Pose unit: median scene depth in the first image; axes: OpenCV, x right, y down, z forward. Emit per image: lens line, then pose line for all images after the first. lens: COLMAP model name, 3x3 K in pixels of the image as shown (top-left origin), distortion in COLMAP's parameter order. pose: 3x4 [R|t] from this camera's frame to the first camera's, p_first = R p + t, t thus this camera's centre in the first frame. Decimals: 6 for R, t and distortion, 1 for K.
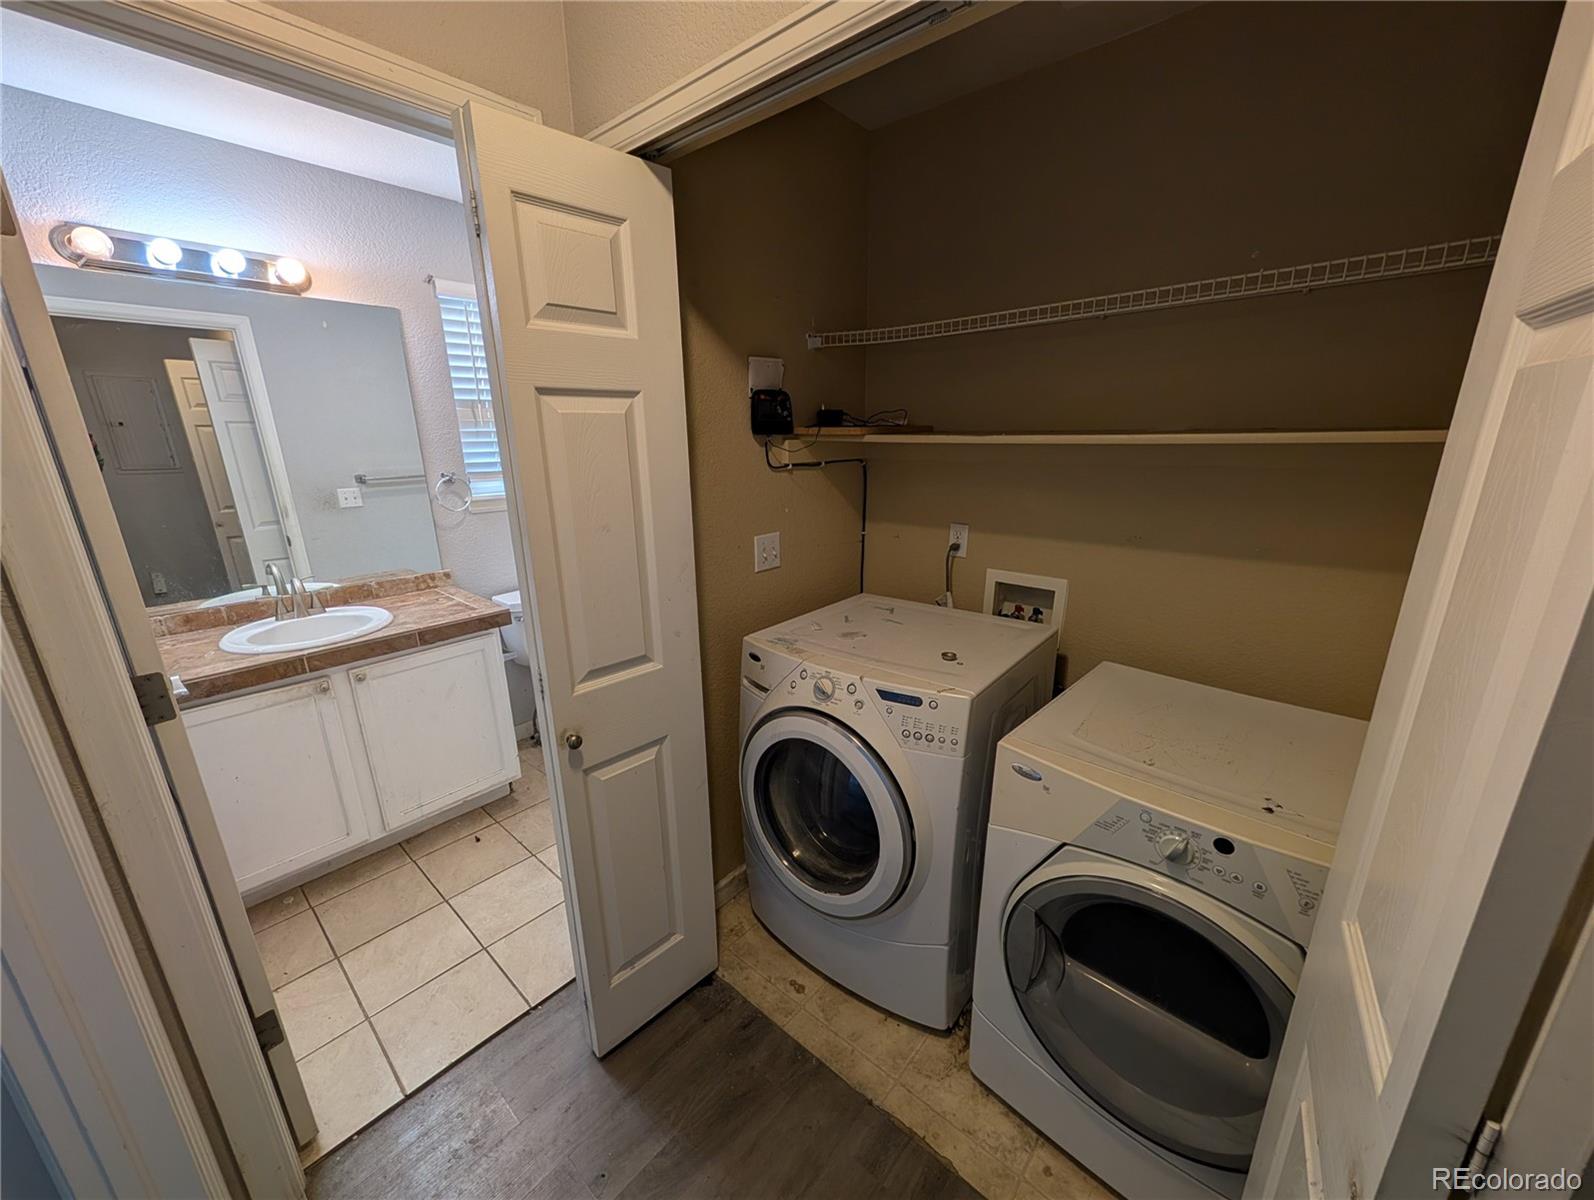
lens RADIAL K [[606.4, 0, 797.7], [0, 606.4, 607.9], [0, 0, 1]] dist [-0.002351, 0.000322]
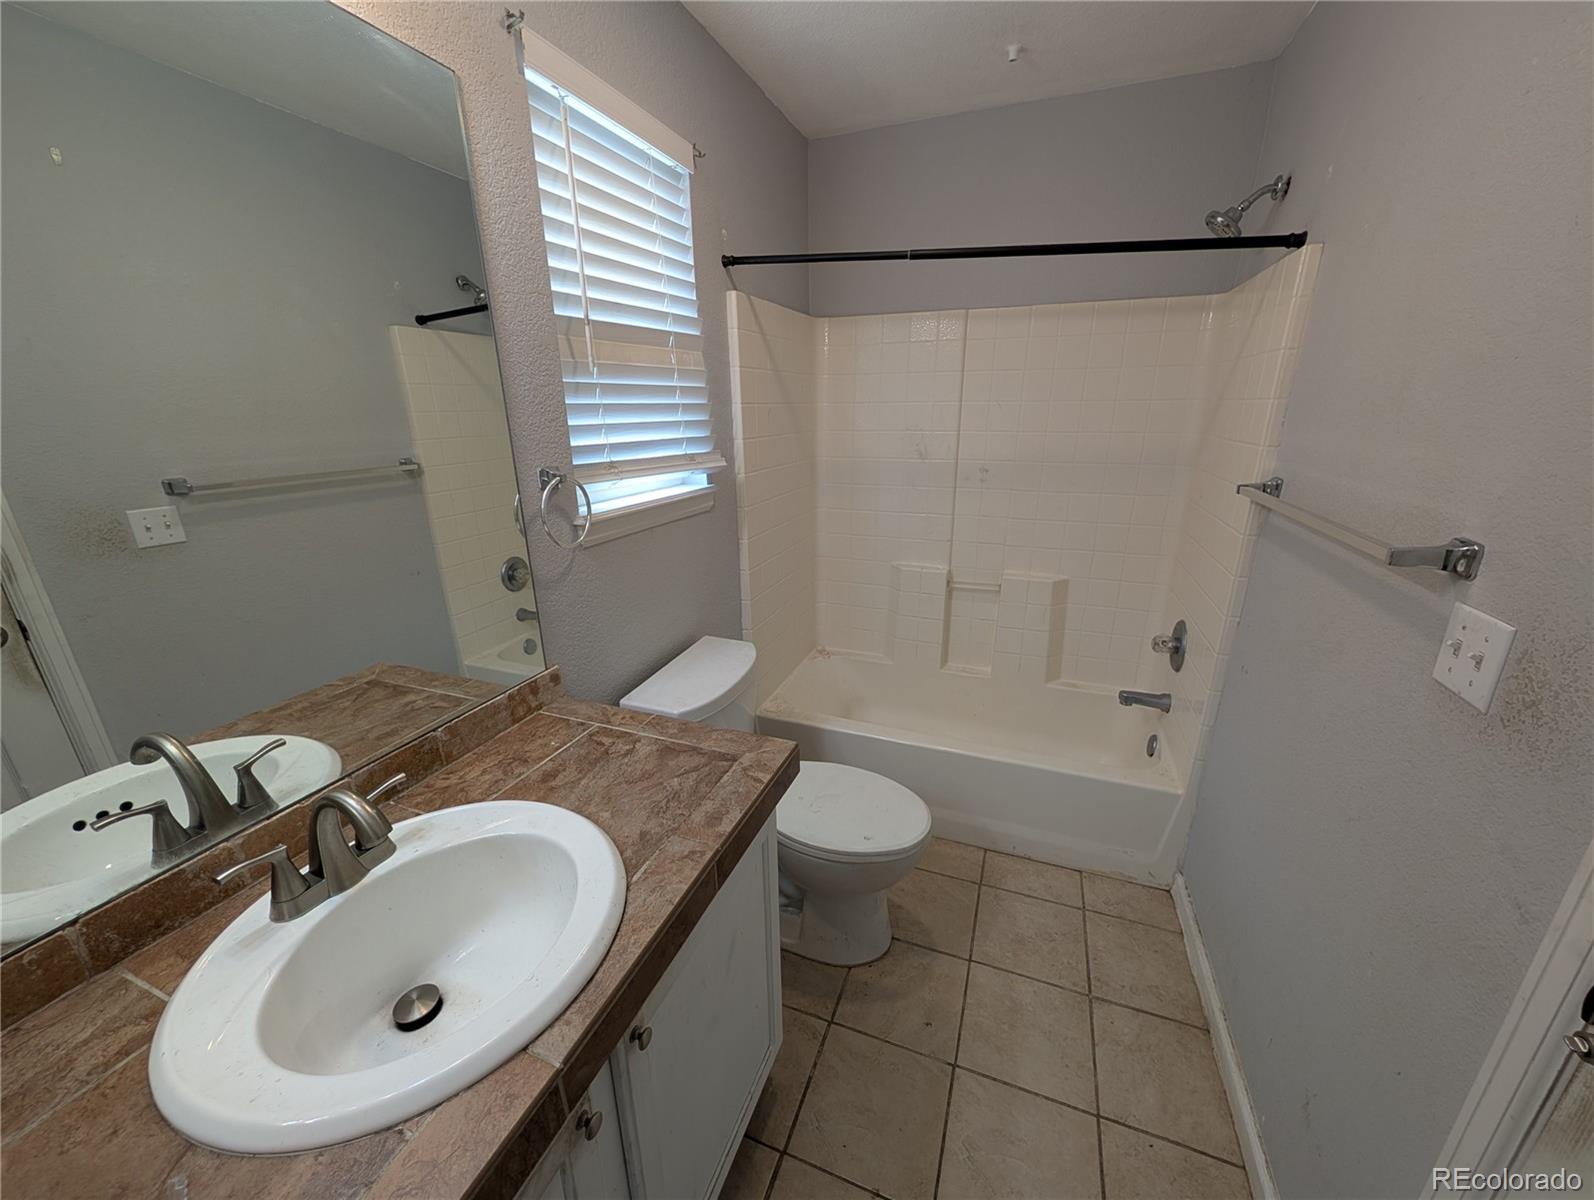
lens RADIAL K [[607.8, 0, 799.8], [0, 607.8, 606.4], [0, 0, 1]] dist [0.001452, 0.000270]
pose [[0.941069, -0.111428, 0.319333, -0.549013], [0.099929, 0.993623, 0.052223, -0.119931], [-0.323116, -0.017234, 0.946202, 0.470469]]
